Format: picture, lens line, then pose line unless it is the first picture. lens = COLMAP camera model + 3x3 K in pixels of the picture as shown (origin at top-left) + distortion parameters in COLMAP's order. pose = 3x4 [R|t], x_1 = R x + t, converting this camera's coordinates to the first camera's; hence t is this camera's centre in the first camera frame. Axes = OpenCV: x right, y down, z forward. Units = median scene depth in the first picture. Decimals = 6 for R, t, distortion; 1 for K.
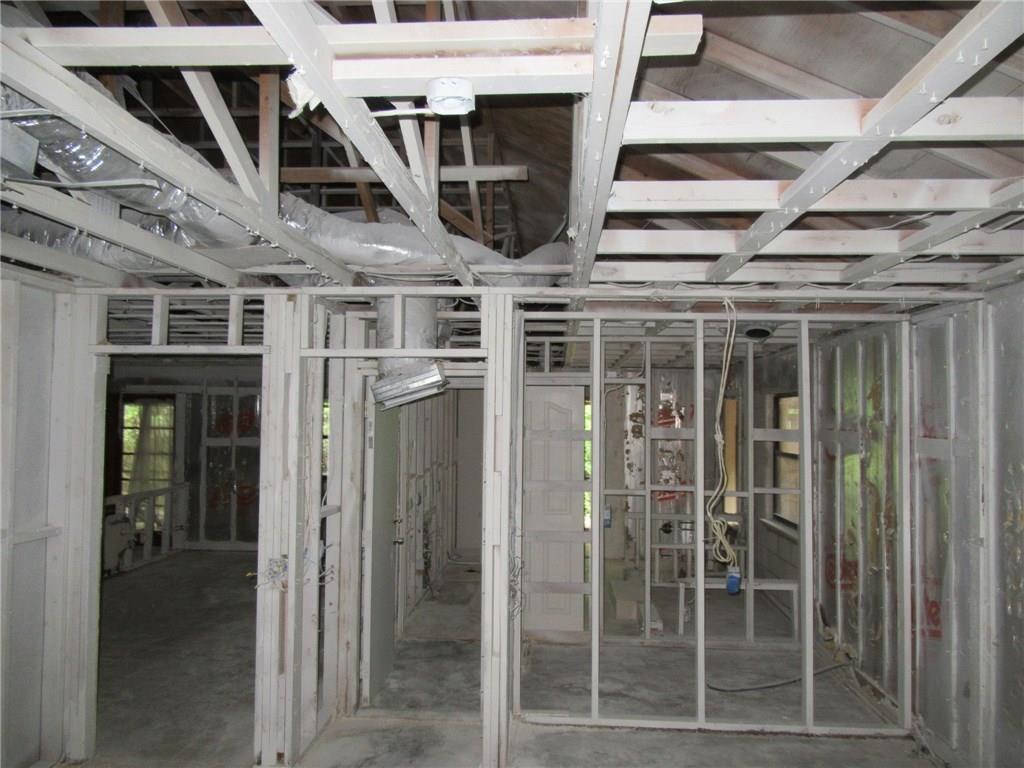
lens RADIAL K [[757.7, 0, 509.9], [0, 757.7, 381.1], [0, 0, 1]] dist [-0.003638, -0.001479]
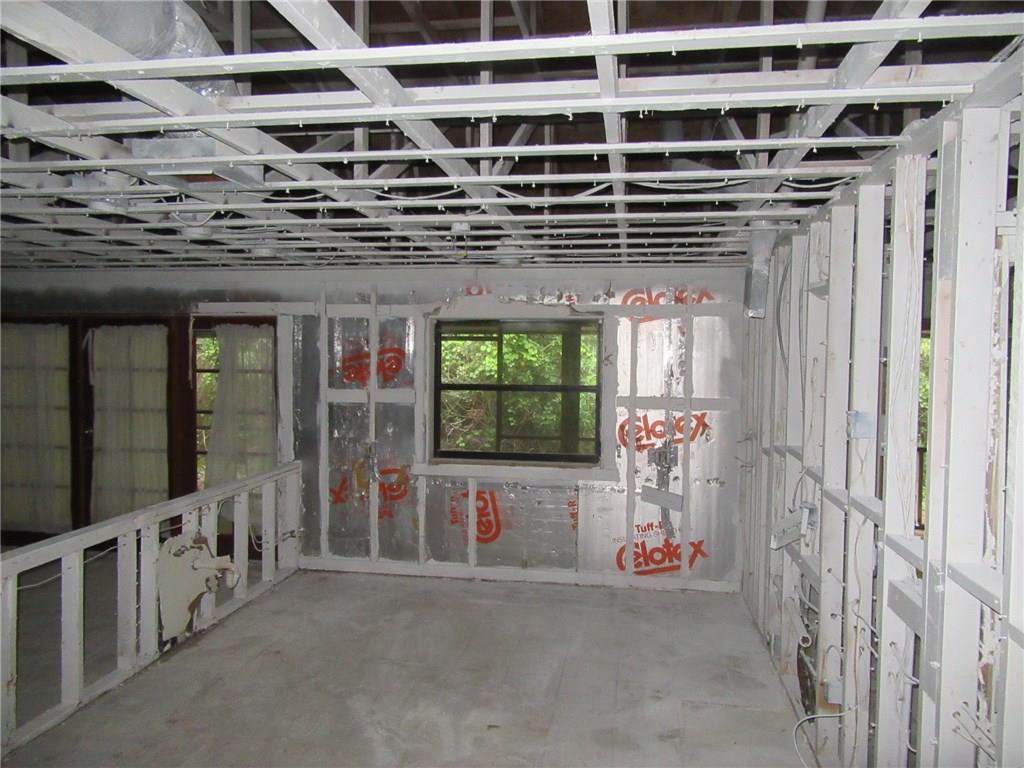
lens RADIAL K [[757.7, 0, 515.4], [0, 757.7, 384.5], [0, 0, 1]] dist [-0.003638, -0.001479]
pose [[0.996077, 0.007761, -0.088146, -0.197961], [-0.000018, 0.996164, 0.087502, 0.018440], [0.088487, -0.087157, 0.992257, 0.412647]]
